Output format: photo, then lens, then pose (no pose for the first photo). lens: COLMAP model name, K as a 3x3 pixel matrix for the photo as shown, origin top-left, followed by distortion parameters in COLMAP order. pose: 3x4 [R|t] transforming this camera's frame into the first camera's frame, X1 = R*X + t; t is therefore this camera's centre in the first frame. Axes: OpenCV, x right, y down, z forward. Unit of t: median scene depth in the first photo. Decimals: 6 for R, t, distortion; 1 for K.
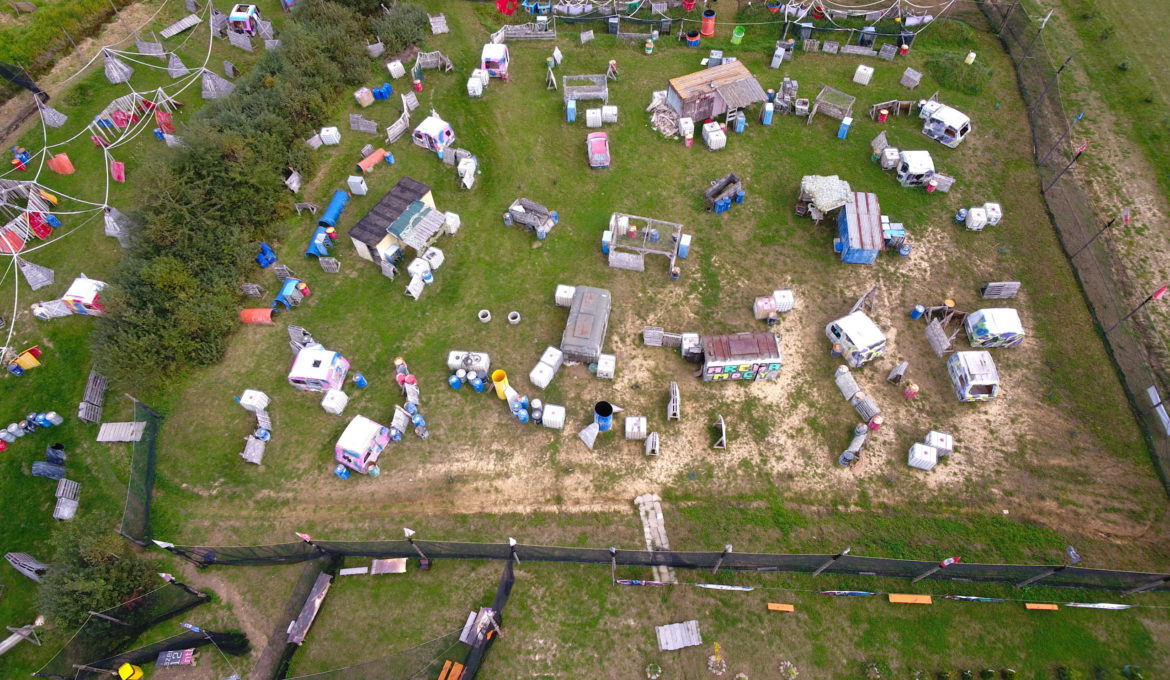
lens RADIAL K [[685.3, 0, 588.5], [0, 685.3, 332.8], [0, 0, 1]] dist [0.004631, -0.001390]
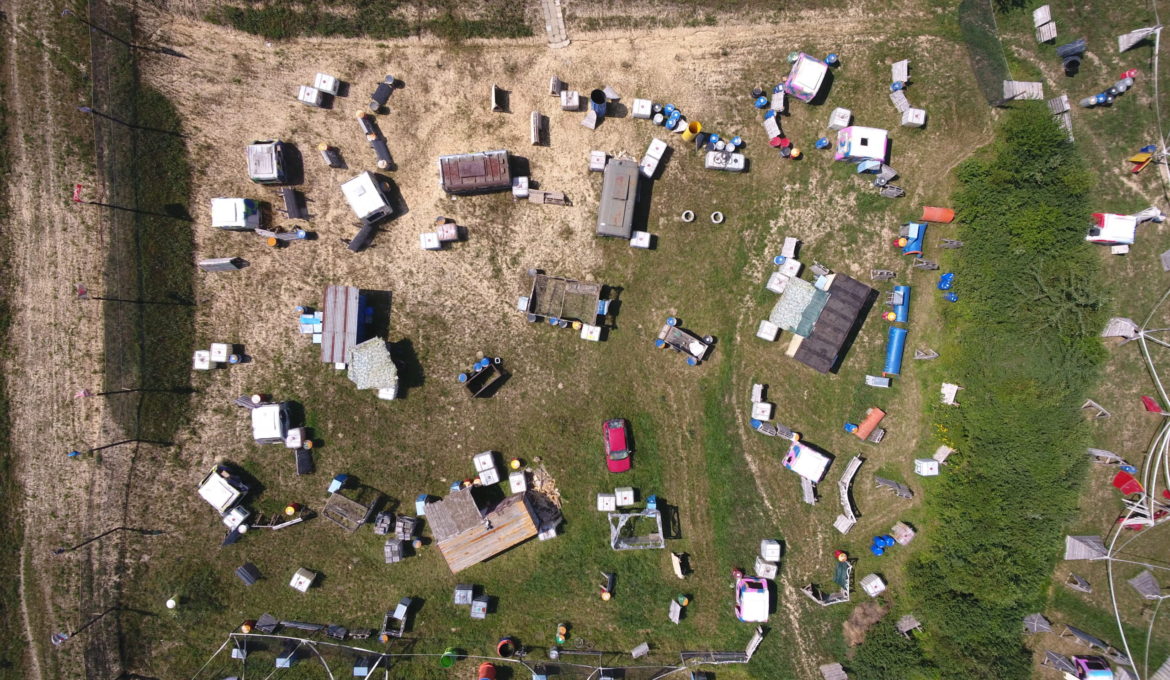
lens RADIAL K [[685.3, 0, 585.2], [0, 685.3, 333.4], [0, 0, 1]] dist [0.004631, -0.001390]
pose [[-0.998614, 0.051269, 0.011934, 0.044059], [-0.038306, -0.863268, 0.503290, -0.690854], [0.036106, 0.502135, 0.864035, 0.183420]]
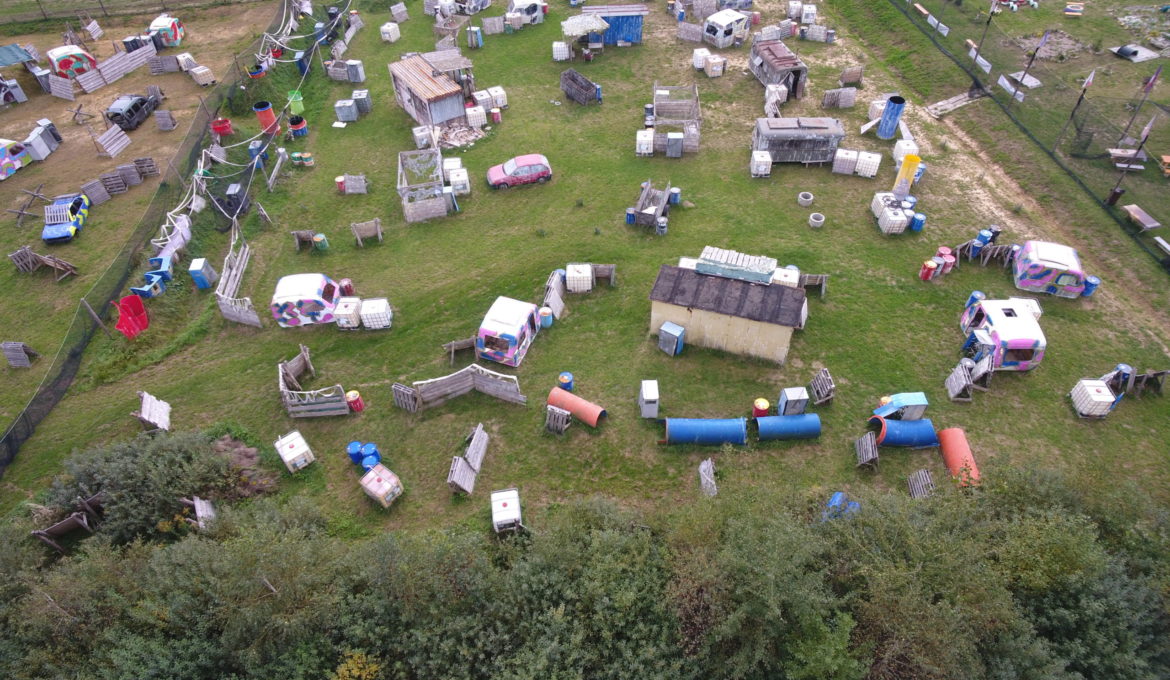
lens RADIAL K [[685.3, 0, 587.2], [0, 685.3, 332.0], [0, 0, 1]] dist [0.004631, -0.001390]
pose [[-0.171378, -0.685680, 0.707441, -0.775690], [0.844499, 0.267575, 0.463923, -0.599857], [-0.507396, 0.676940, 0.533200, 0.793116]]
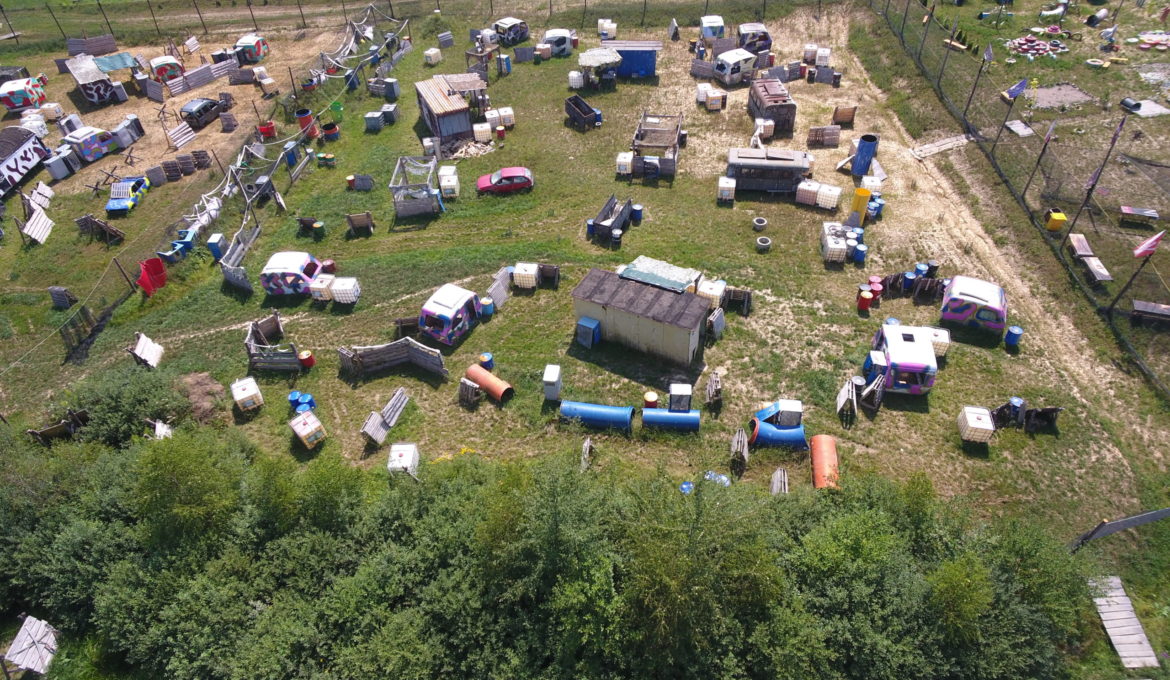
lens RADIAL K [[685.3, 0, 587.5], [0, 685.3, 332.5], [0, 0, 1]] dist [0.004631, -0.001390]
pose [[-0.013672, -0.658938, 0.752073, -0.873219], [0.863886, 0.370957, 0.340723, -0.468709], [-0.503502, 0.654363, 0.564176, 0.697801]]
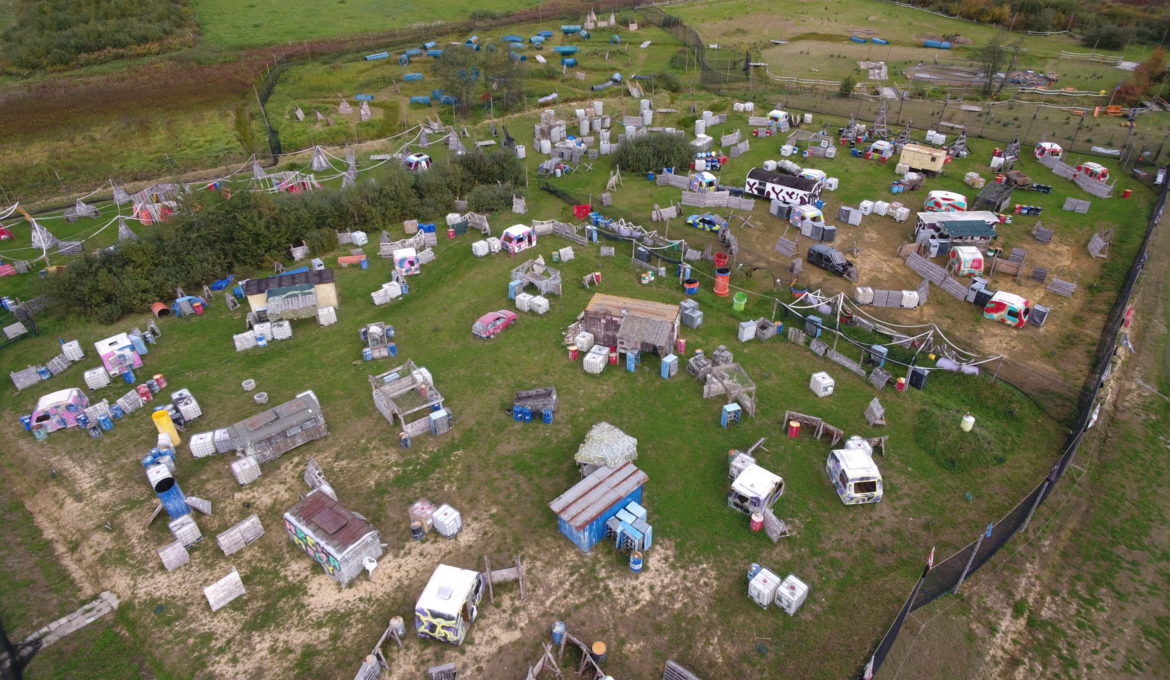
lens RADIAL K [[685.3, 0, 588.5], [0, 685.3, 337.1], [0, 0, 1]] dist [0.004631, -0.001390]
pose [[0.764406, 0.371113, -0.527217, 0.739645], [-0.543607, 0.810659, -0.217538, -0.133896], [0.346662, 0.452887, 0.821413, 0.309886]]
